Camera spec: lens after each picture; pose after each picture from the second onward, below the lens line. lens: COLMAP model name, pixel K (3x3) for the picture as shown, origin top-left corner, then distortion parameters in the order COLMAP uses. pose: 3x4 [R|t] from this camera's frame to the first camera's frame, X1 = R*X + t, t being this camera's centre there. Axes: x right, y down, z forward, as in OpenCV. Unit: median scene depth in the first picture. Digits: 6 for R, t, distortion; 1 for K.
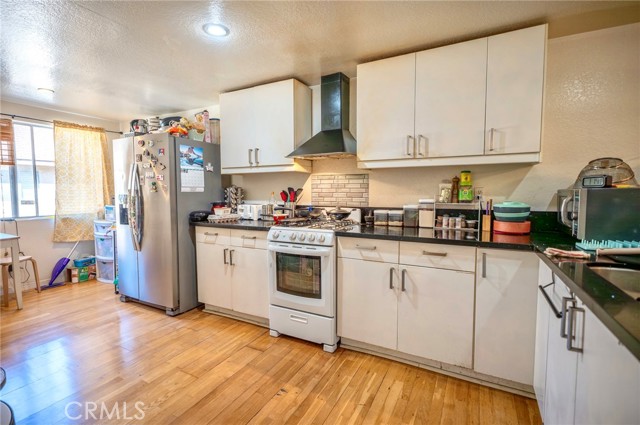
lens RADIAL K [[296.3, 0, 321.0], [0, 296.3, 210.4], [0, 0, 1]] dist [0.001343, 0.001746]
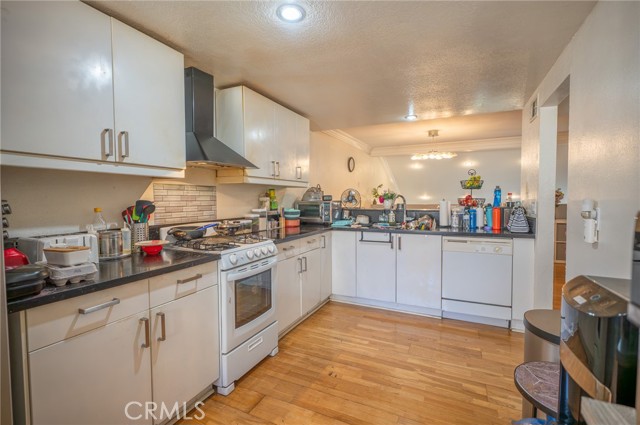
lens RADIAL K [[296.3, 0, 321.0], [0, 296.3, 210.4], [0, 0, 1]] dist [0.001343, 0.001746]
pose [[-0.052797, -0.038979, 0.997844, -1.028015], [0.067927, 0.996783, 0.042532, -0.074101], [-0.996292, 0.070026, -0.049979, 0.849440]]
